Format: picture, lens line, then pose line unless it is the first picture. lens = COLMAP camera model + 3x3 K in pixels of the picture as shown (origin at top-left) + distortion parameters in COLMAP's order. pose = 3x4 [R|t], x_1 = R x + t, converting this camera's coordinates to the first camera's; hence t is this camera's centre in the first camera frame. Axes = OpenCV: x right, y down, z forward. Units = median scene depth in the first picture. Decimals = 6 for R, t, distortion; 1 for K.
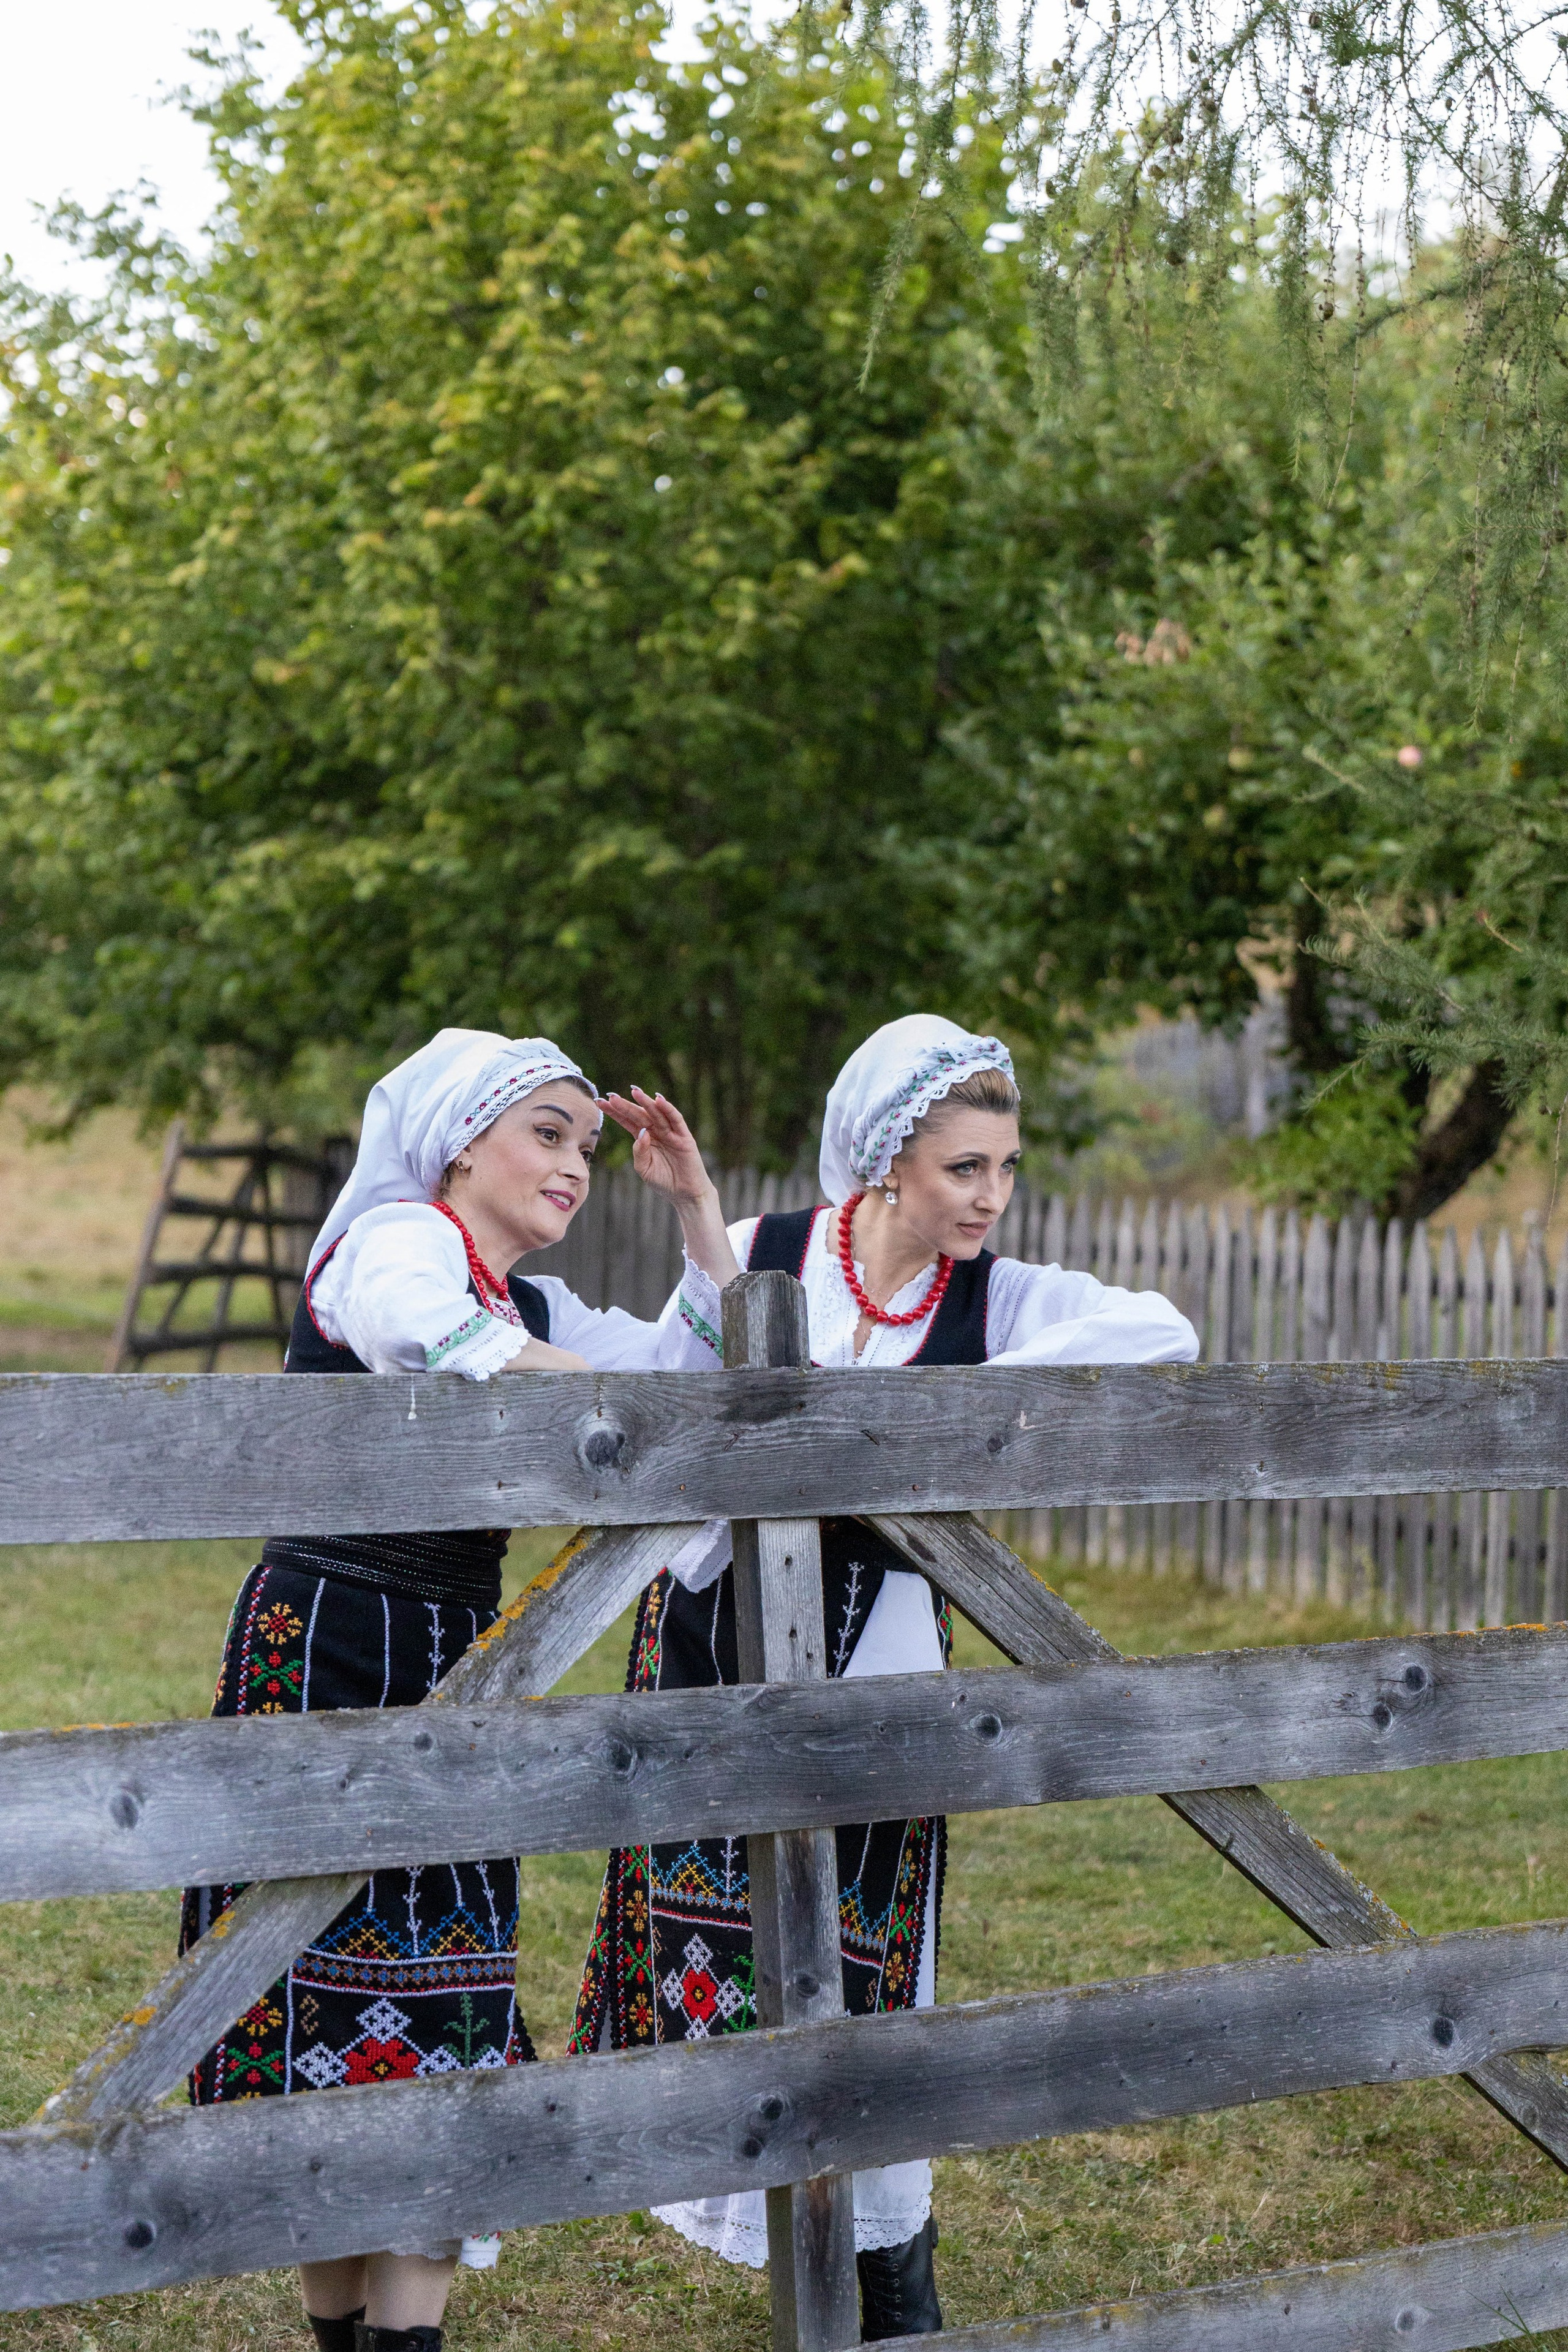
lens RADIAL K [[5070.5, 0, 762.3], [0, 5070.5, 1187.5], [0, 0, 1]] dist [0.186449, -1.880410]
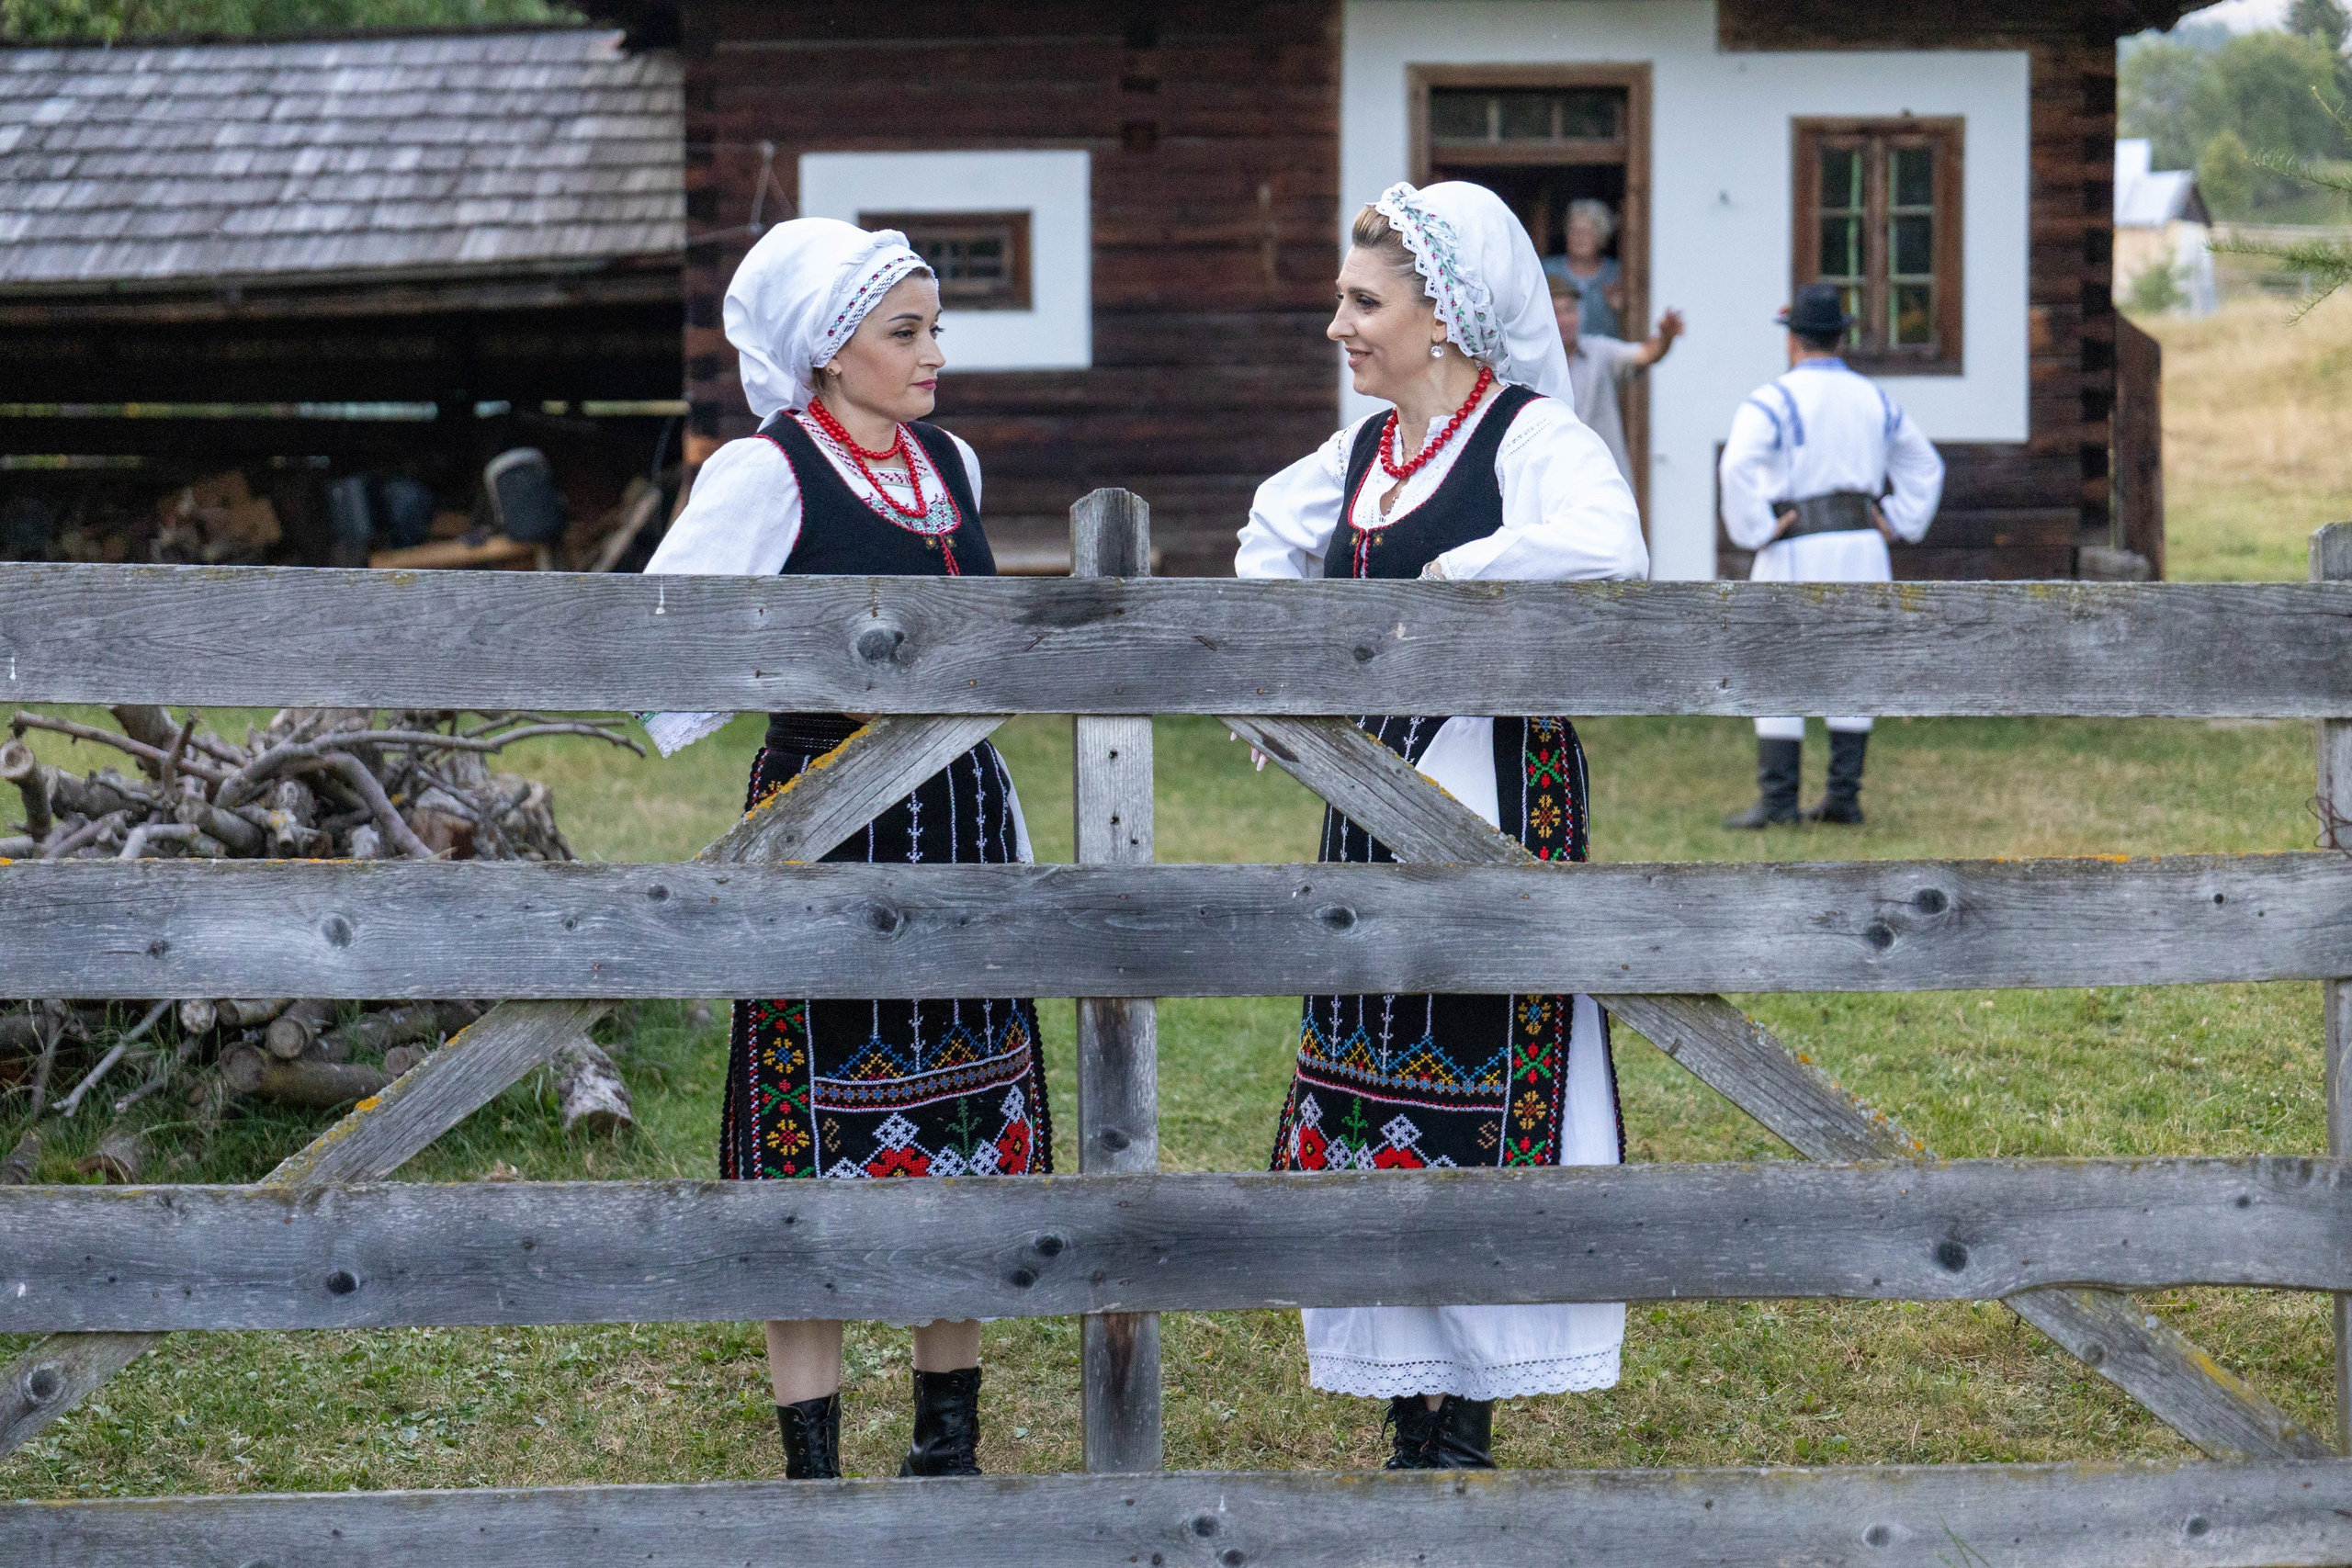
lens RADIAL K [[5070.0, 0, 1092.1], [0, 5070.0, 726.7], [0, 0, 1]] dist [0.186449, -1.880410]
pose [[0.827175, 0.020795, -0.561559, 0.484647], [0.005446, 0.998972, 0.045014, 0.014710], [0.561918, -0.040293, 0.826211, 0.077142]]
